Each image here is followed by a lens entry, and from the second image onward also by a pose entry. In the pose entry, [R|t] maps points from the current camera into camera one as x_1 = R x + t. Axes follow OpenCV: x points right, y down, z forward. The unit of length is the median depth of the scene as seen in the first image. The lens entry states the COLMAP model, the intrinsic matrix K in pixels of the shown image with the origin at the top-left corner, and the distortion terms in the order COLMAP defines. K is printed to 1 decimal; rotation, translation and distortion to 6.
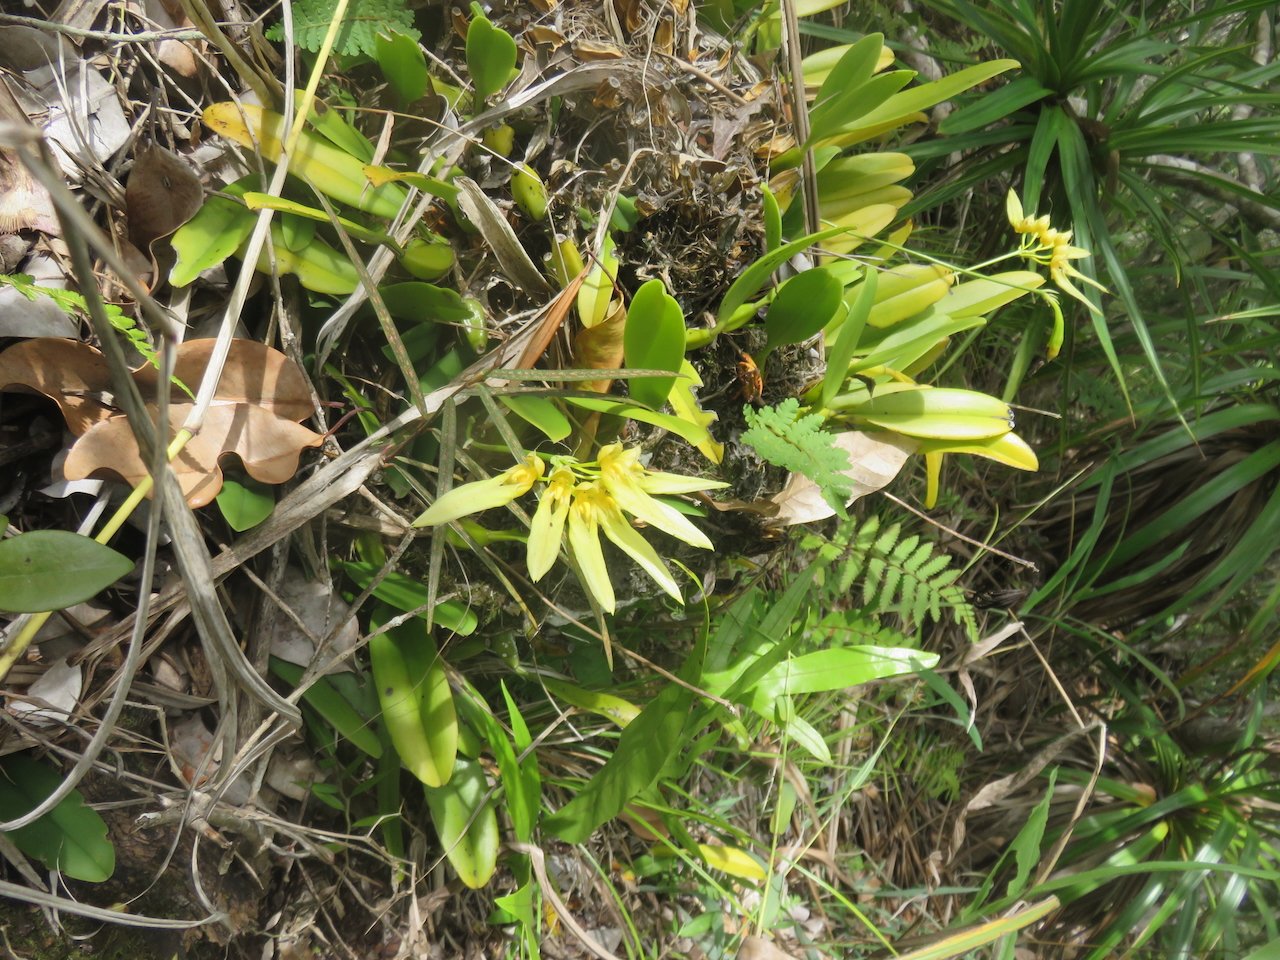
lens RADIAL K [[999.0, 0, 643.4], [0, 999.0, 477.6], [0, 0, 1]] dist [0.005039, -0.007616]
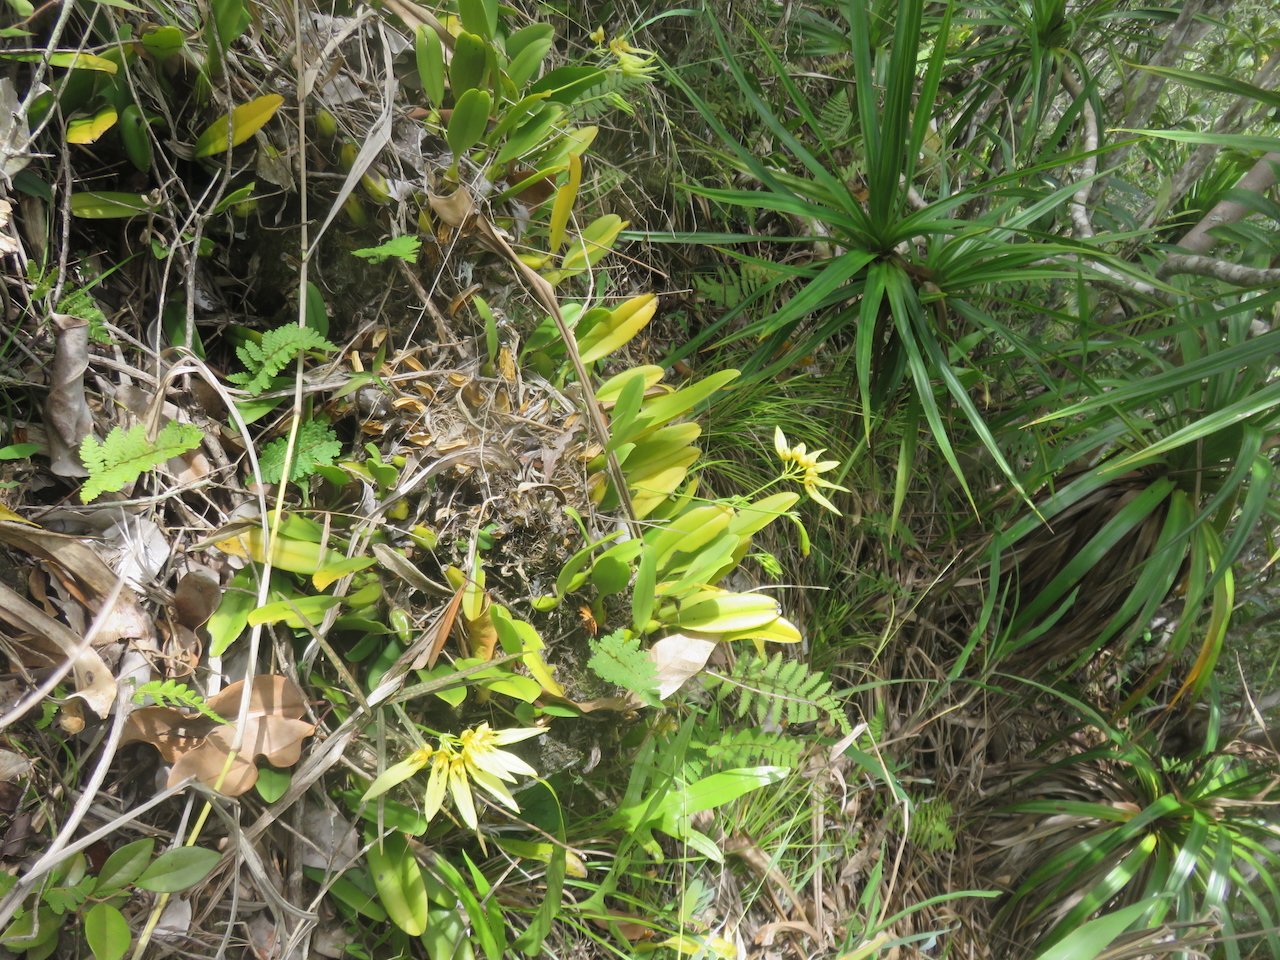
lens RADIAL K [[974.0, 0, 641.5], [0, 974.0, 484.8], [0, 0, 1]] dist [-0.006676, 0.005775]
pose [[0.984753, -0.173942, 0.002618, 0.233139], [0.173483, 0.980822, -0.088839, -0.170062], [0.012885, 0.087939, 0.996043, -0.525449]]
